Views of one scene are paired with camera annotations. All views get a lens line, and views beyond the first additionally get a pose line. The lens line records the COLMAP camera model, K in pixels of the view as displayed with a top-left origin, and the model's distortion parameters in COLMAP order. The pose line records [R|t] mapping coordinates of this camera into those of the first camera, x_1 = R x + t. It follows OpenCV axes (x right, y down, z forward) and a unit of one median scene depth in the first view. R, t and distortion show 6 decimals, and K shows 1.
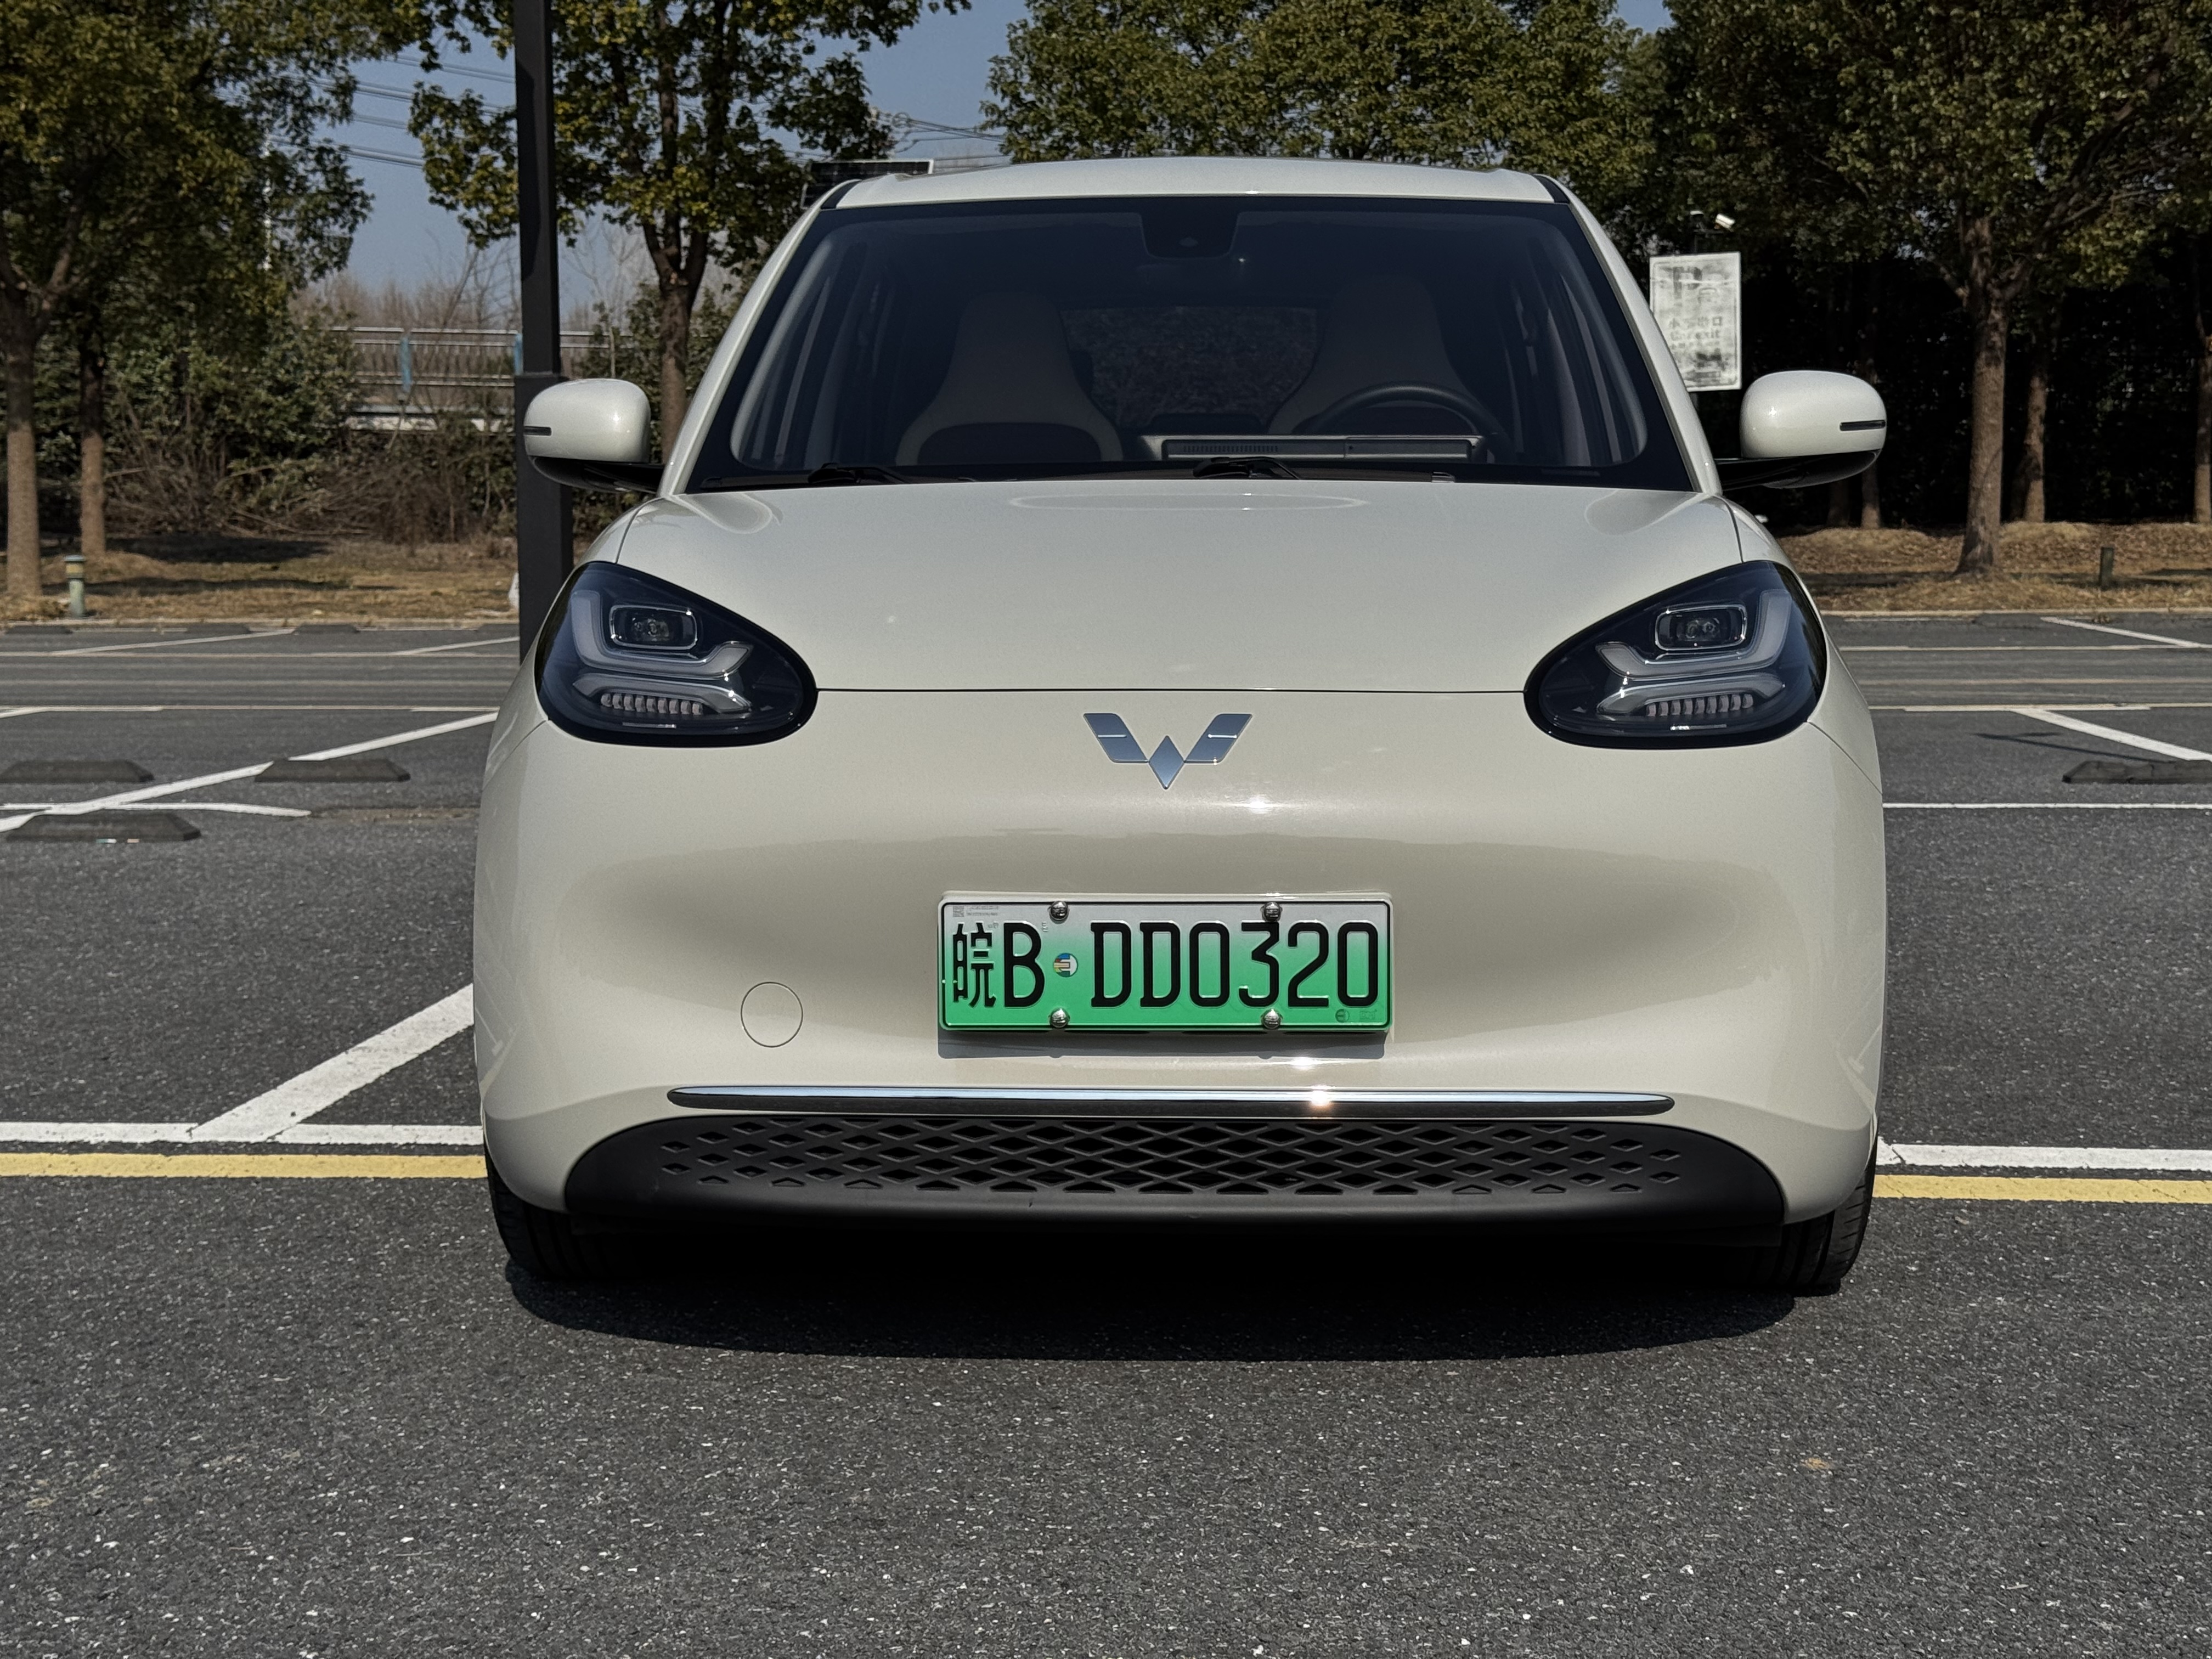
lens RADIAL K [[2977.4, 0, 1106.0], [0, 2977.4, 829.5], [0, 0, 1]] dist [0.092686, -0.007173]
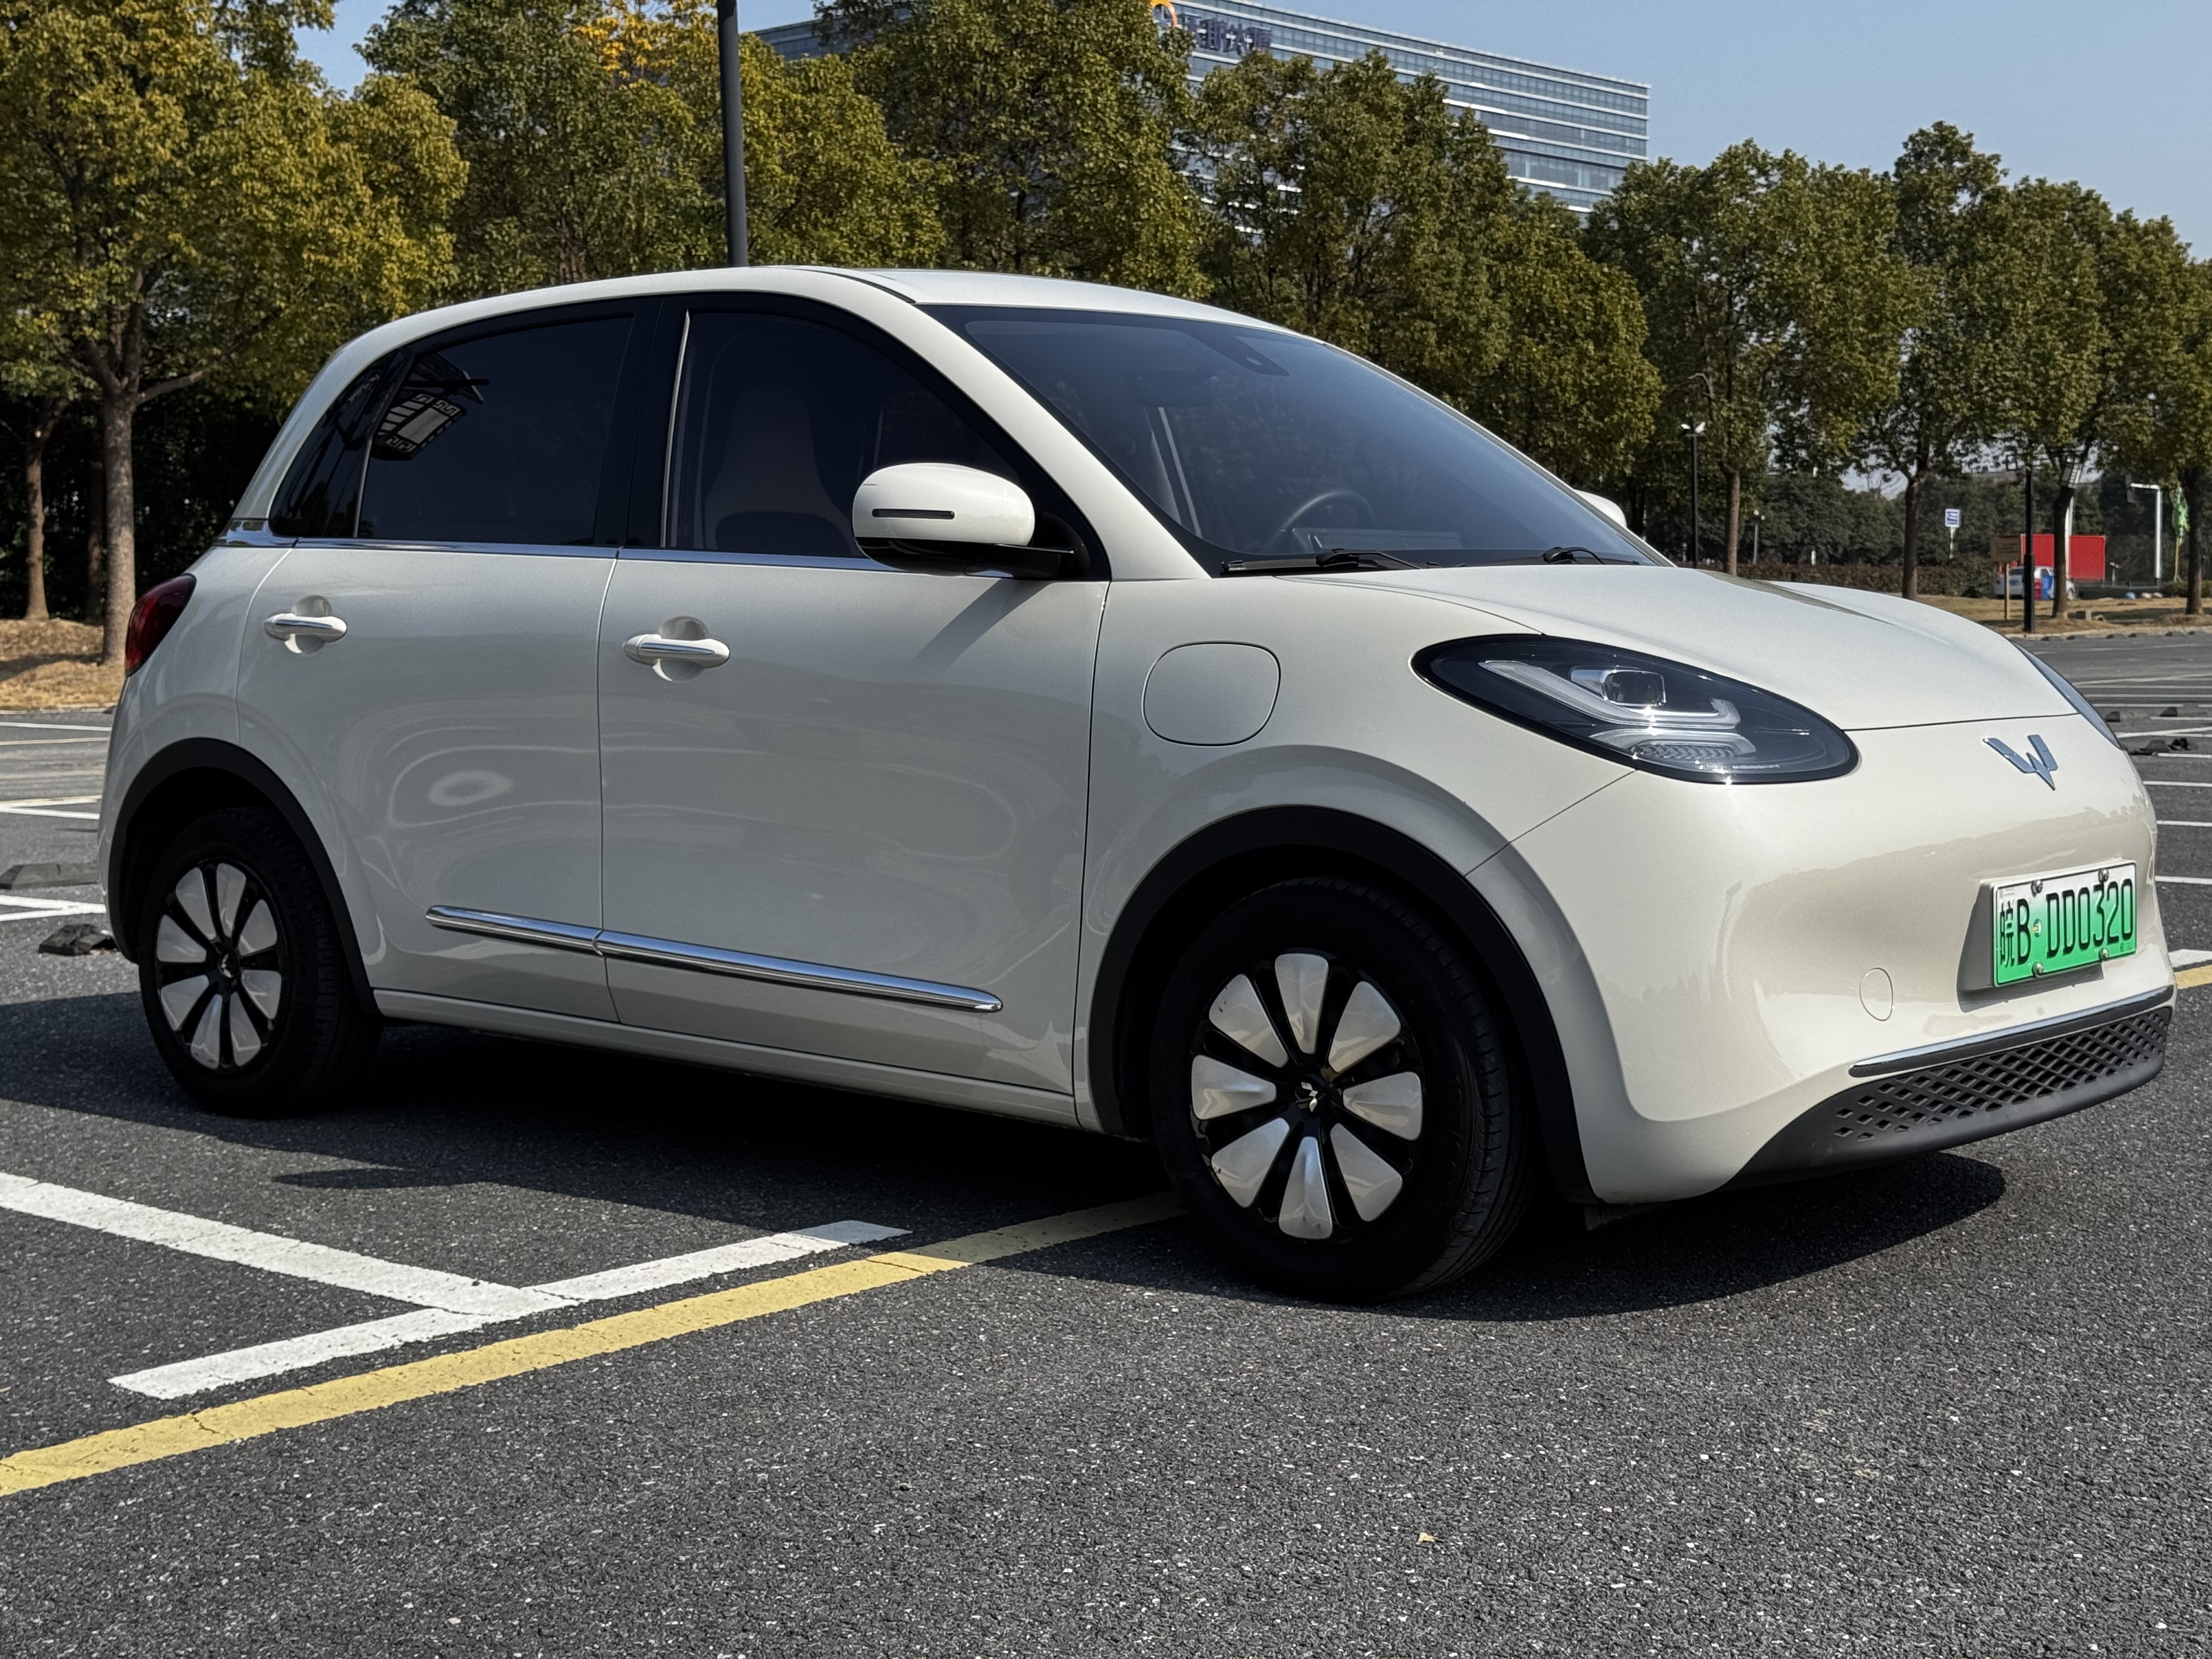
lens RADIAL K [[2977.4, 0, 1106.0], [0, 2977.4, 829.5], [0, 0, 1]] dist [0.092686, -0.007173]
pose [[0.652098, -0.067507, 0.755123, -1.280026], [0.087969, 0.996037, 0.013077, -0.051412], [-0.753014, 0.057900, 0.655452, 0.437595]]
